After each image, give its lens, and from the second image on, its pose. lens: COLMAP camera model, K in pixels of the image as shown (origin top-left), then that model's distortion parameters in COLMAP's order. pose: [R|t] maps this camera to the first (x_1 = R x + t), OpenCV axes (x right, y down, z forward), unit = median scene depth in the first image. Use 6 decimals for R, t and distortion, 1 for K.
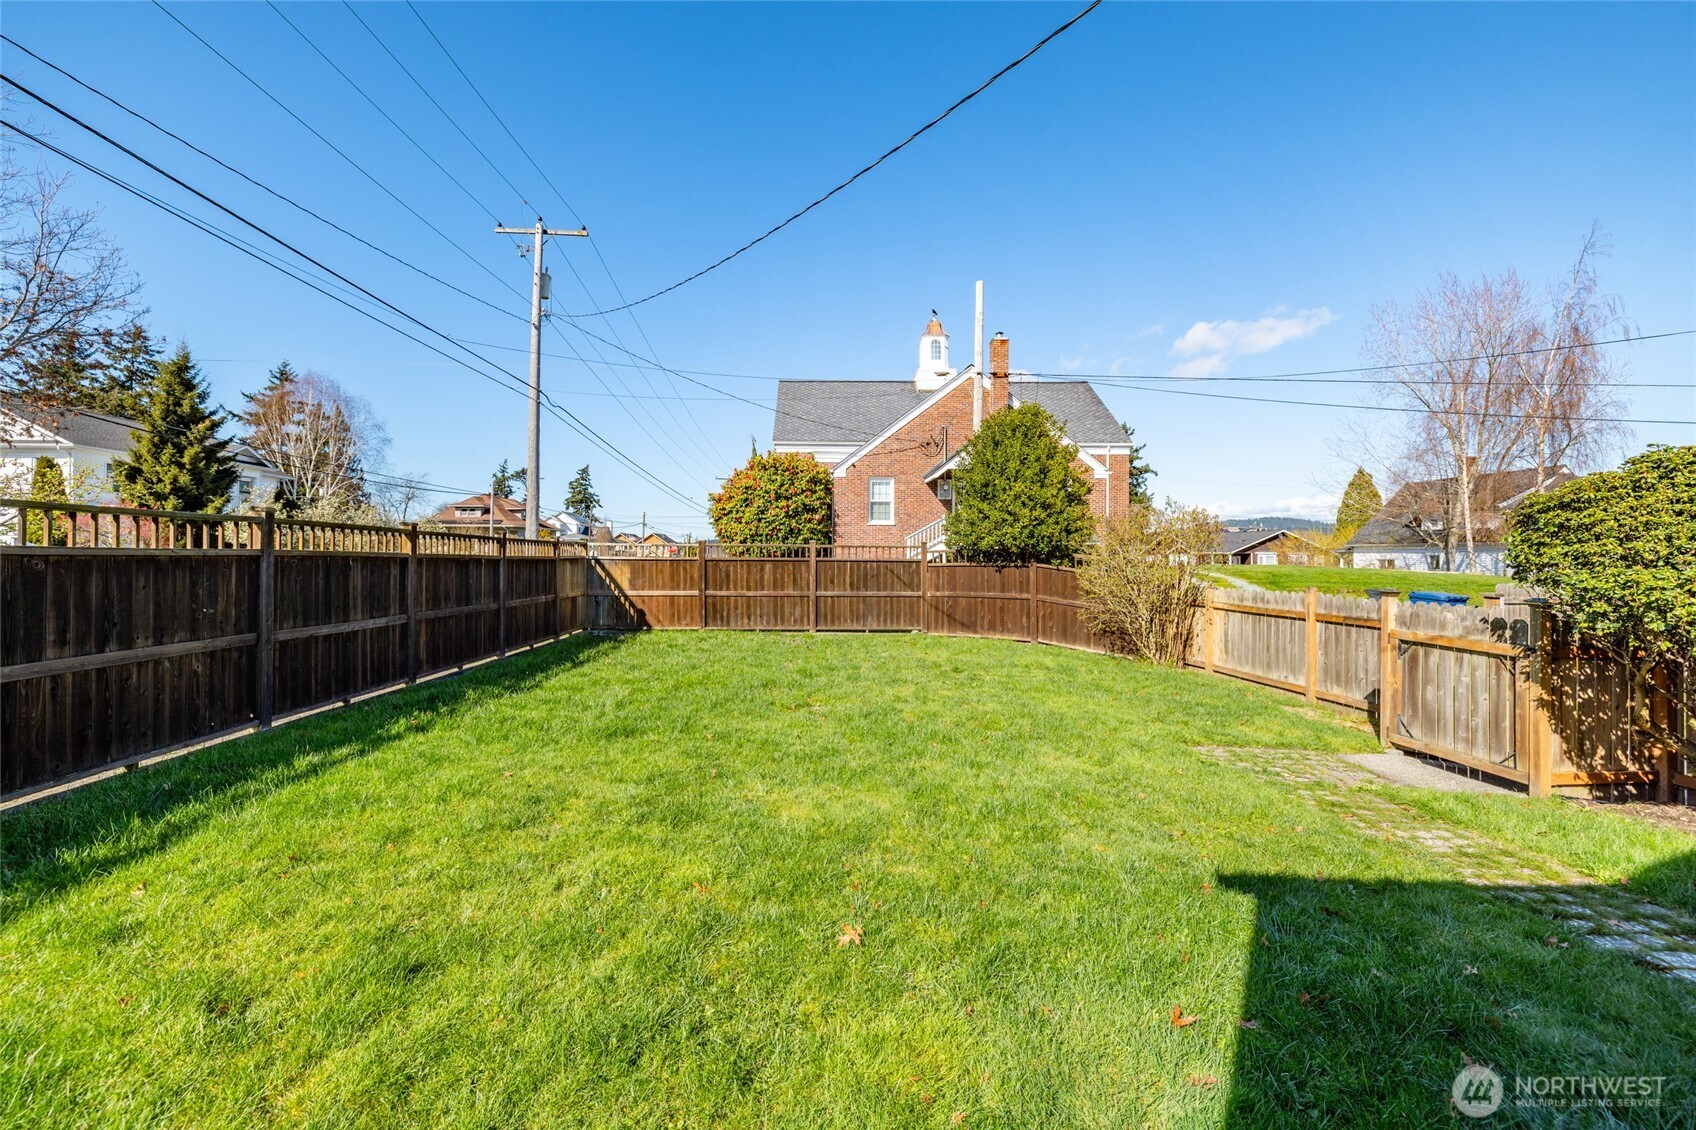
lens RADIAL K [[706.0, 0, 847.3], [0, 706.0, 554.1], [0, 0, 1]] dist [-0.000193, -0.000062]
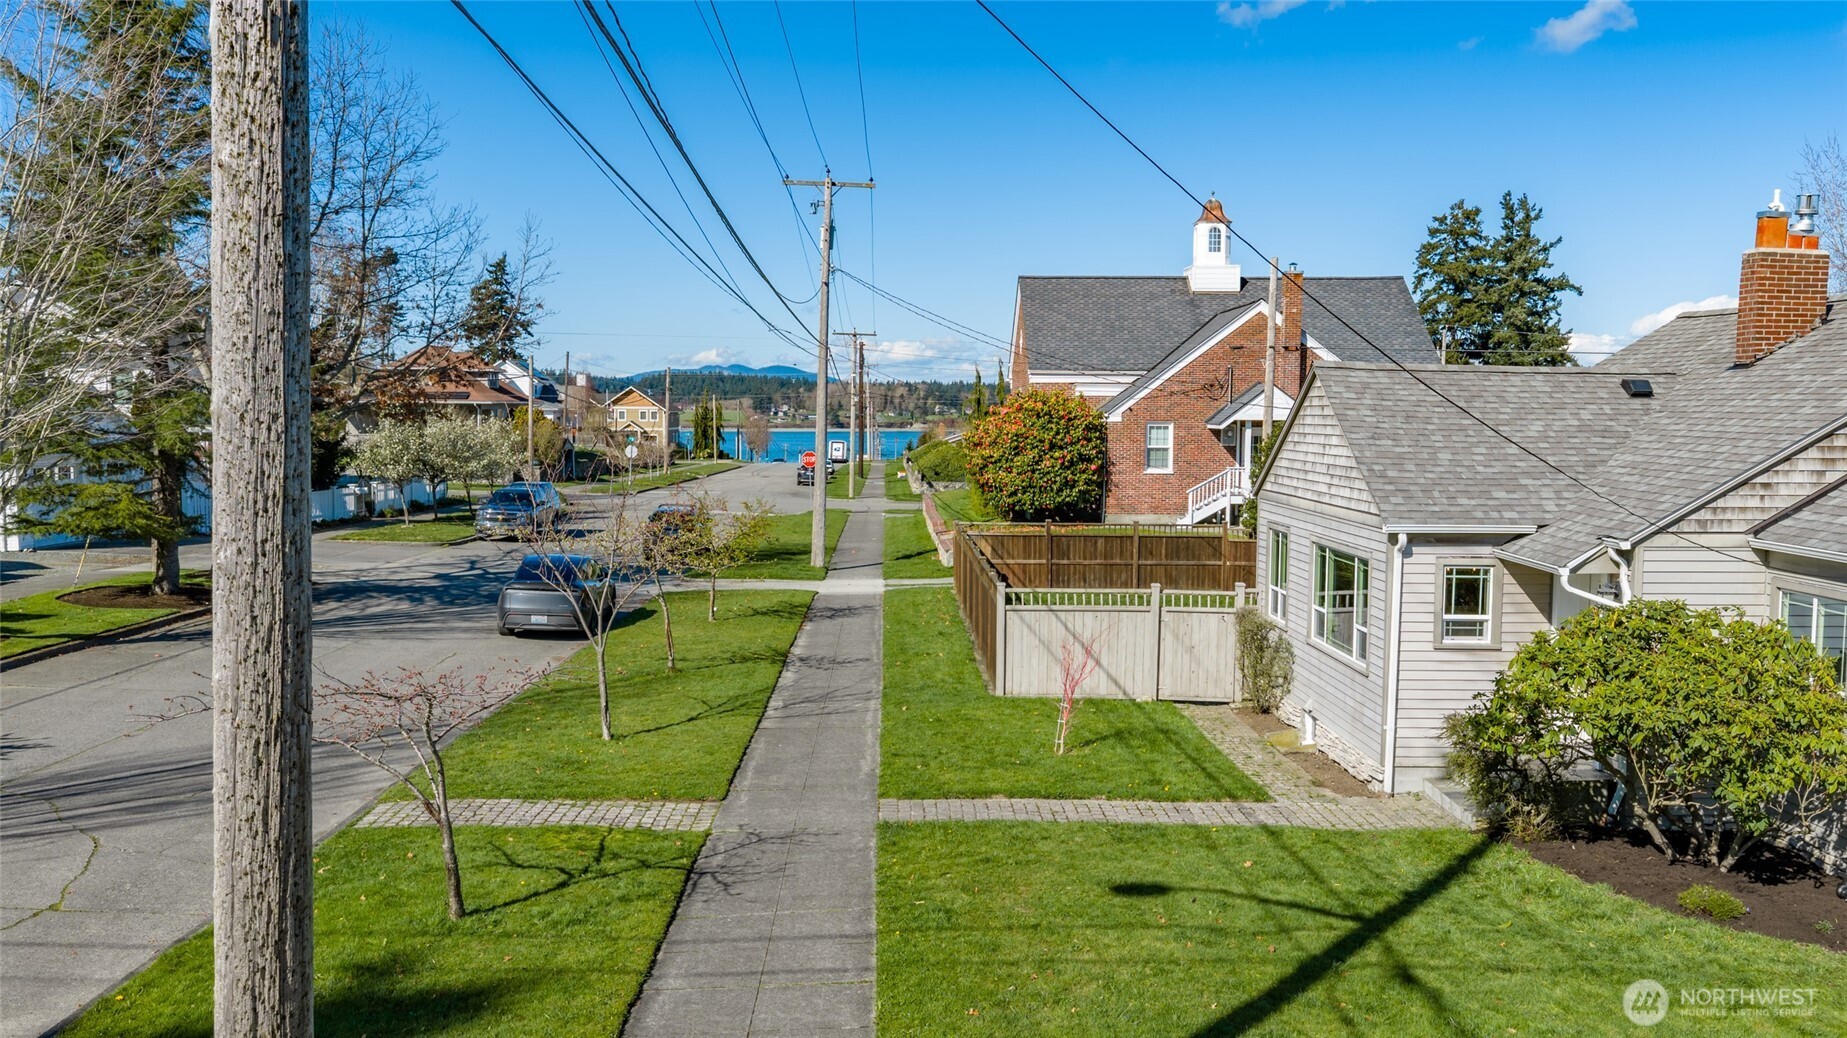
lens RADIAL K [[1649.1, 0, 924.8], [0, 1649.1, 525.5], [0, 0, 1]] dist [0.001493, -0.006236]
pose [[0.999956, 0.009213, -0.001546, -0.253765], [-0.009052, 0.996464, 0.083529, -0.151597], [0.002310, -0.083512, 0.996504, -1.152338]]
